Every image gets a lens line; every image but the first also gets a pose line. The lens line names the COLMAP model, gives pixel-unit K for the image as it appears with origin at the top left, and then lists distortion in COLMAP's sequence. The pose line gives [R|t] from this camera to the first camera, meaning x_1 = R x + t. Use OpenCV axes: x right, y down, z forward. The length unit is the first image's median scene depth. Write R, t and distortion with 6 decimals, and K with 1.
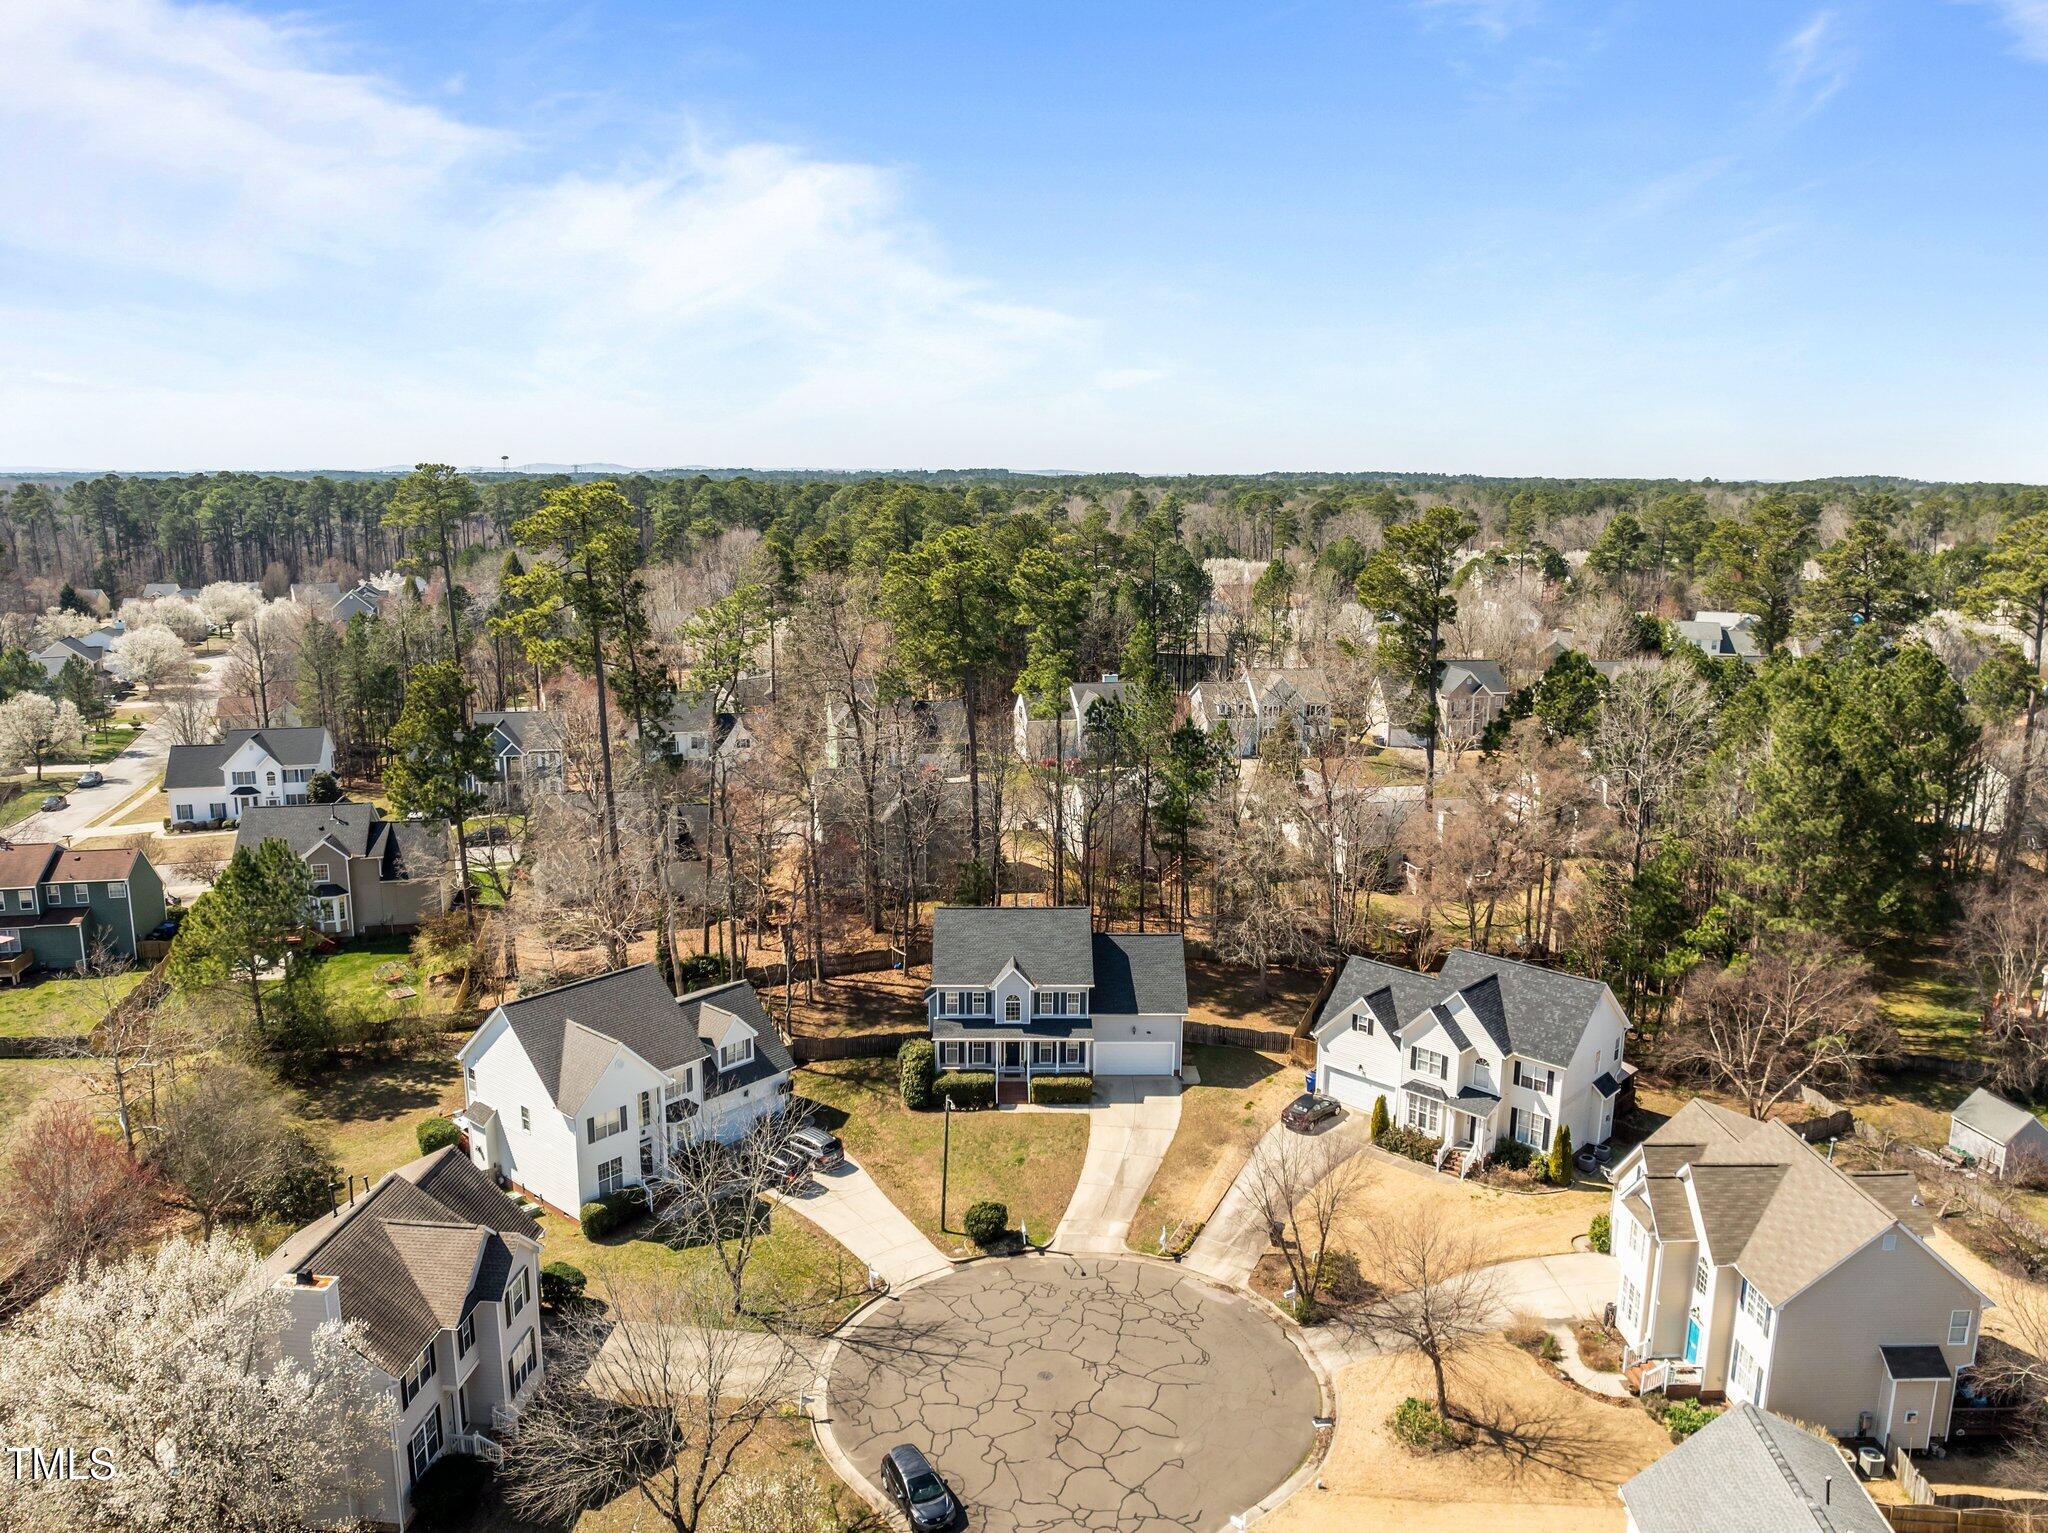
lens RADIAL K [[1398.8, 0, 1030.7], [0, 1398.8, 771.5], [0, 0, 1]] dist [-0.033210, -0.011863]
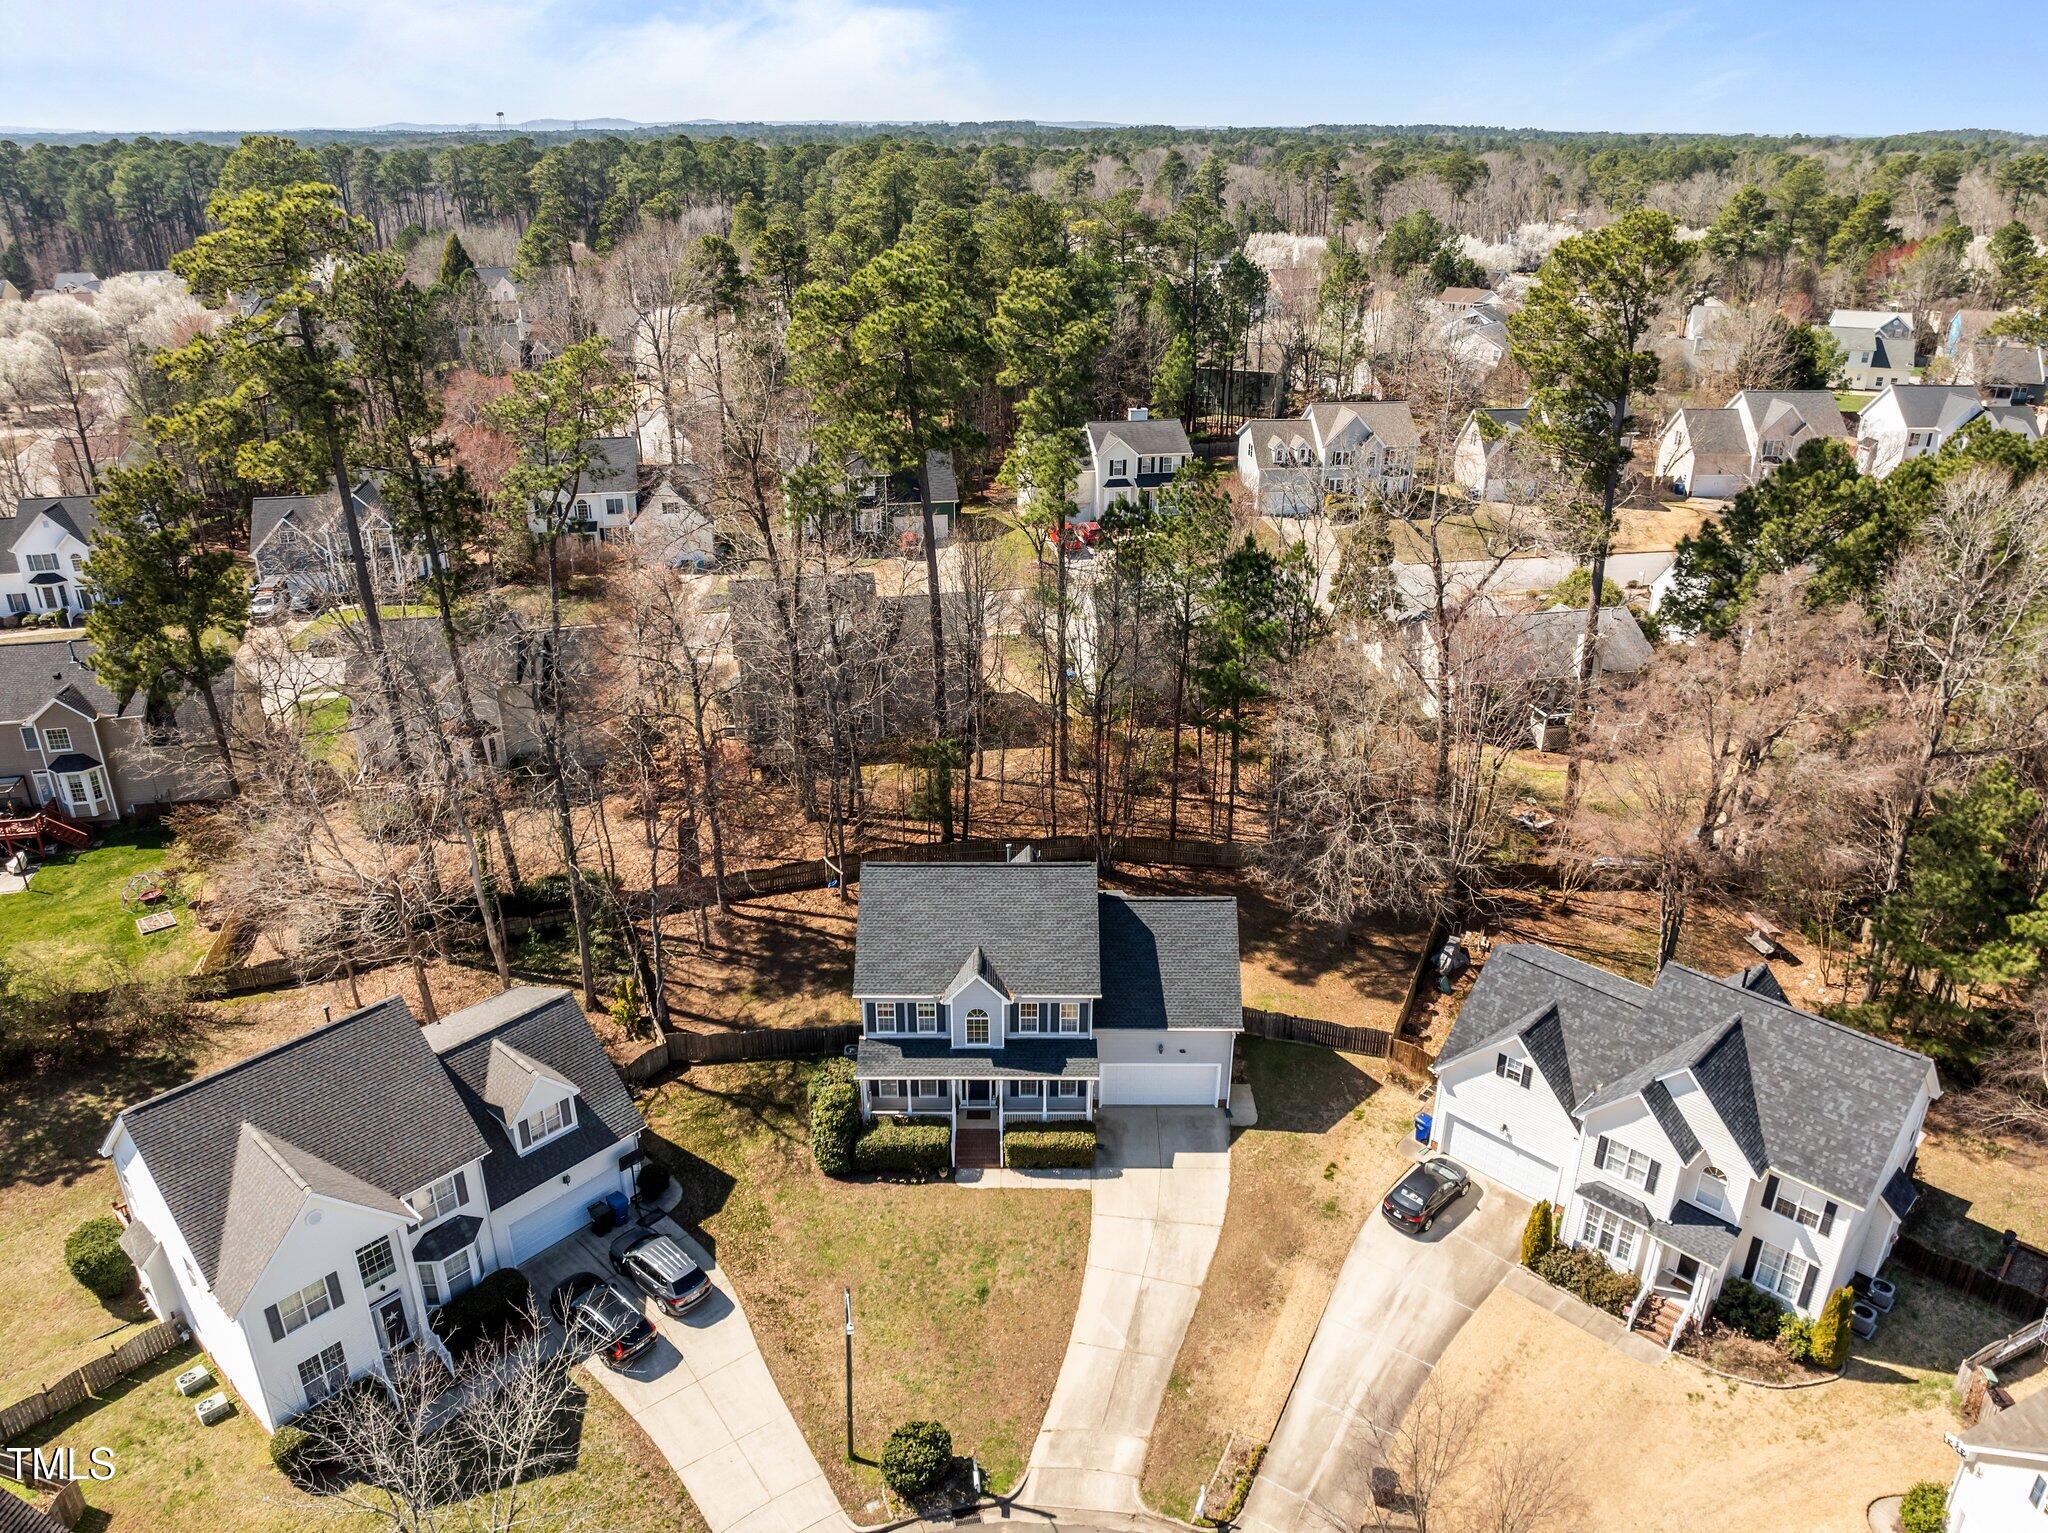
lens RADIAL K [[1403.7, 0, 1032.1], [0, 1403.7, 757.6], [0, 0, 1]] dist [-0.051206, 0.020628]
pose [[0.999833, 0.003880, -0.017837, 0.024327], [0.000027, 0.976833, 0.214003, -0.096721], [0.018254, -0.213968, 0.976670, 0.383088]]
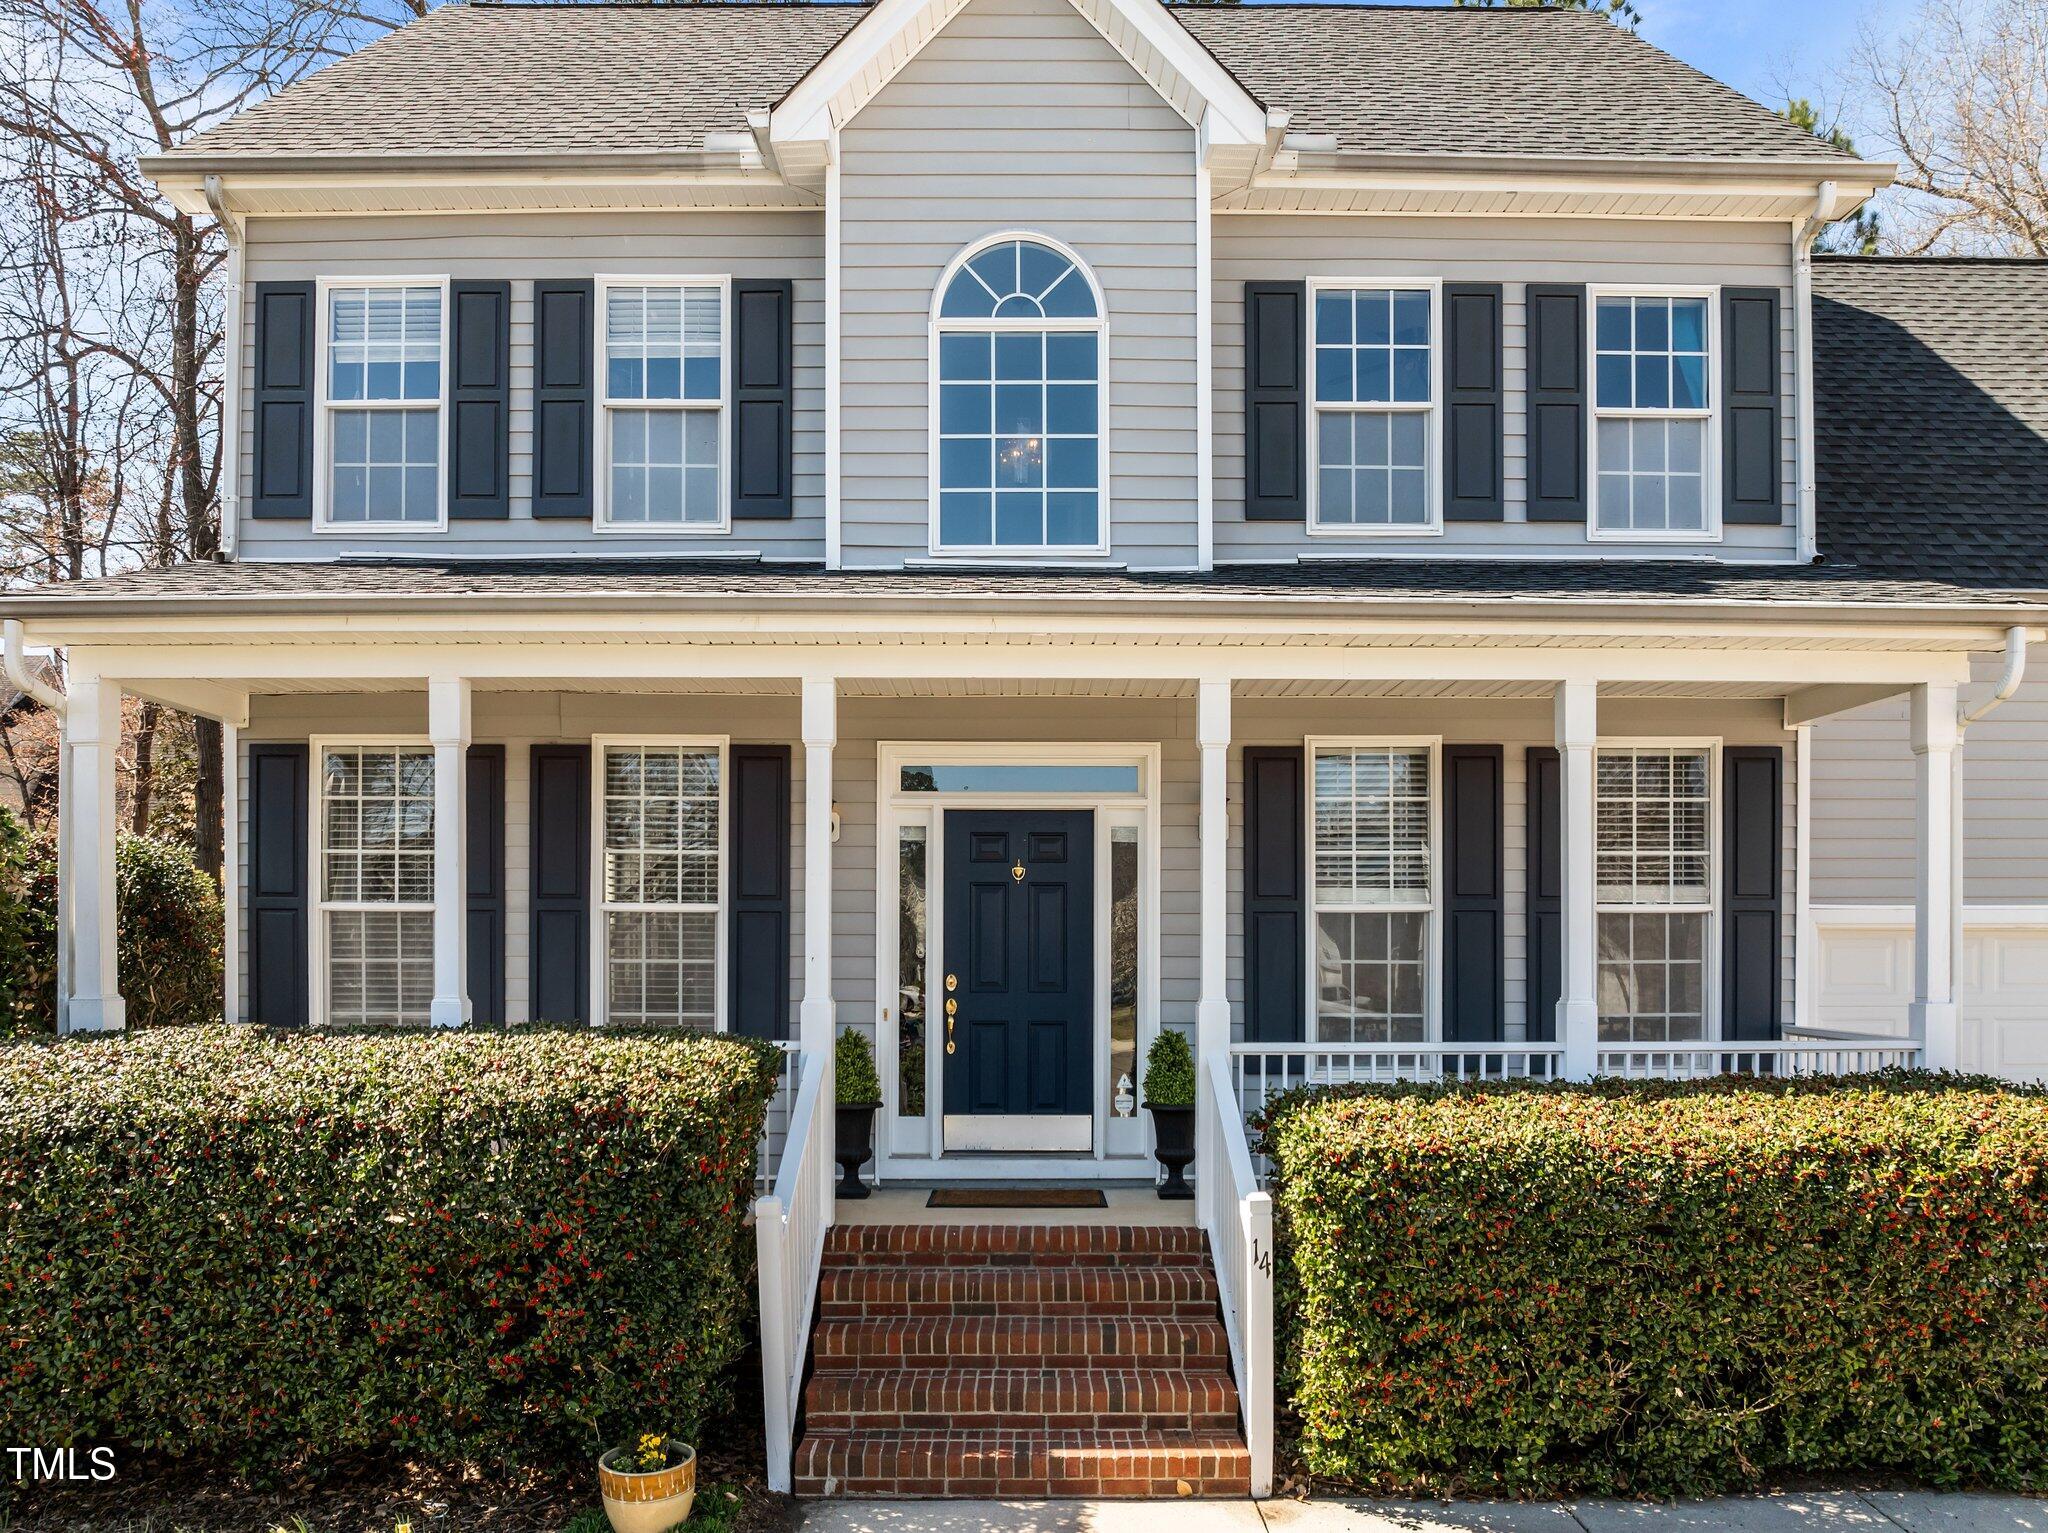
lens RADIAL K [[1507.7, 0, 1019.3], [0, 1507.7, 968.4], [0, 0, 1]] dist [-0.056641, 0.008097]
pose [[0.999642, -0.005973, -0.026084, -0.010509], [0.001262, 0.984210, -0.177002, 0.223351], [0.026729, 0.176906, 0.983865, 0.914785]]
